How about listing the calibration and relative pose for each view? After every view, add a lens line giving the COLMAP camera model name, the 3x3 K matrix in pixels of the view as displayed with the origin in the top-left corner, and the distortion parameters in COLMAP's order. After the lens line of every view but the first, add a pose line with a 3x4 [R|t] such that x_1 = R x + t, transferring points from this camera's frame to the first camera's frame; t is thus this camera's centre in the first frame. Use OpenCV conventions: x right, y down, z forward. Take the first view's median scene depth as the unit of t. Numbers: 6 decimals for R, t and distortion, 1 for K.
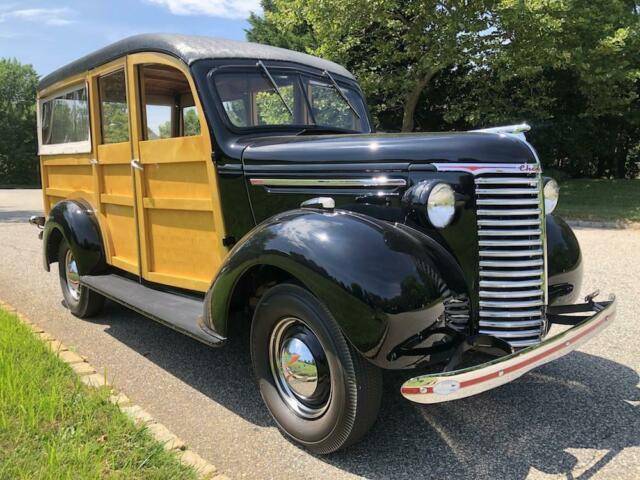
lens RADIAL K [[525.5, 0, 319.9], [0, 525.5, 235.6], [0, 0, 1]] dist [0.023203, -0.017424]
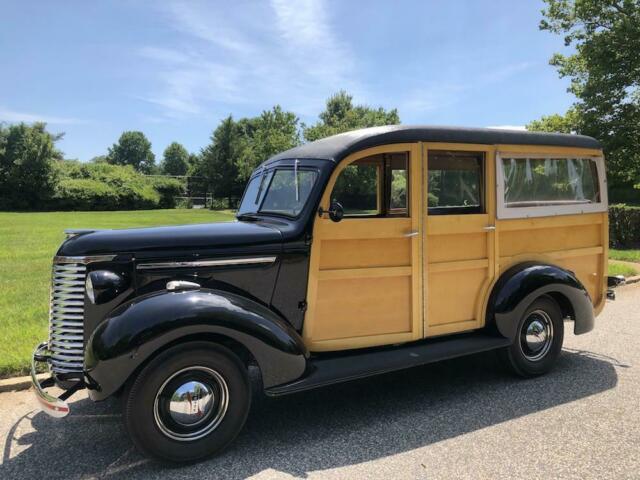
lens RADIAL K [[525.5, 0, 322.0], [0, 525.5, 236.8], [0, 0, 1]] dist [0.023203, -0.017424]
pose [[-0.191981, 0.091171, -0.977155, 1.316197], [-0.113527, 0.986928, 0.114387, -0.344130], [0.974810, 0.132893, -0.179121, 1.519007]]
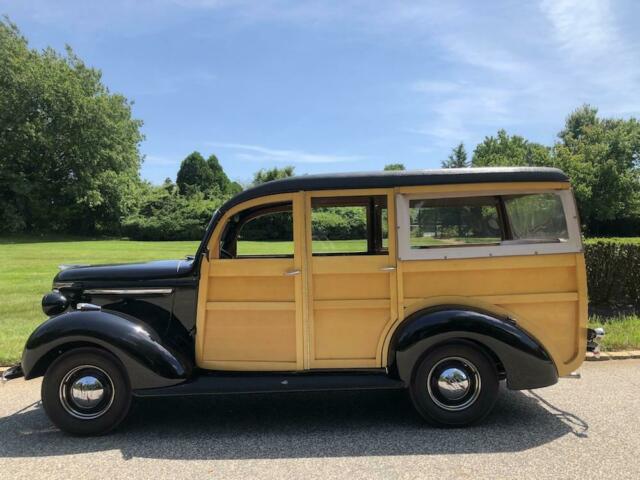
lens RADIAL K [[525.5, 0, 315.3], [0, 525.5, 237.7], [0, 0, 1]] dist [0.023203, -0.017424]
pose [[-0.646163, 0.045329, -0.761852, 1.061263], [-0.061957, 0.991824, 0.111560, -0.493760], [0.760681, 0.119288, -0.638071, 2.478358]]
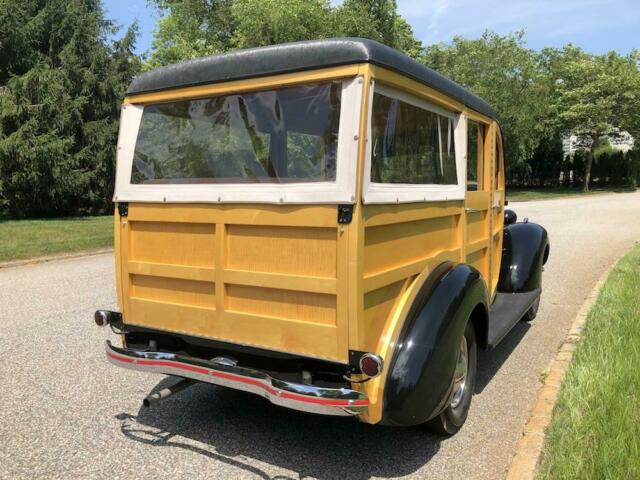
lens RADIAL K [[525.5, 0, 316.3], [0, 525.5, 236.1], [0, 0, 1]] dist [0.023203, -0.017424]
pose [[-0.303806, -0.053565, 0.951227, -1.627424], [0.156350, 0.982079, 0.105238, -0.314324], [-0.939817, 0.180697, -0.289987, 2.053237]]
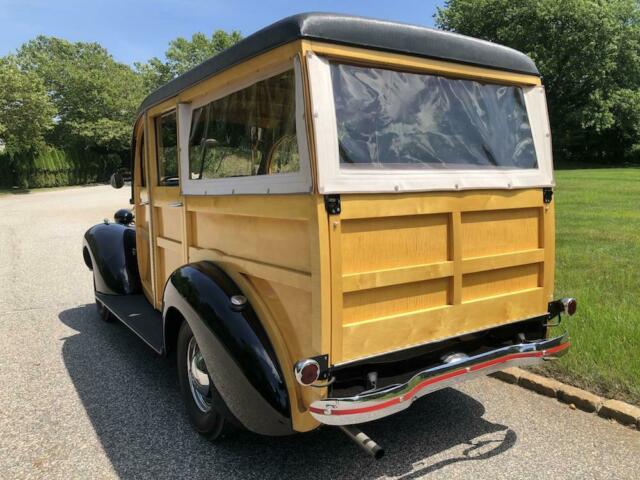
lens RADIAL K [[525.5, 0, 320.4], [0, 525.5, 238.7], [0, 0, 1]] dist [0.023203, -0.017424]
pose [[-0.988719, 0.030213, 0.146702, -0.660846], [0.065784, 0.967516, 0.244101, -0.441769], [-0.134561, 0.250998, -0.958589, 2.770137]]
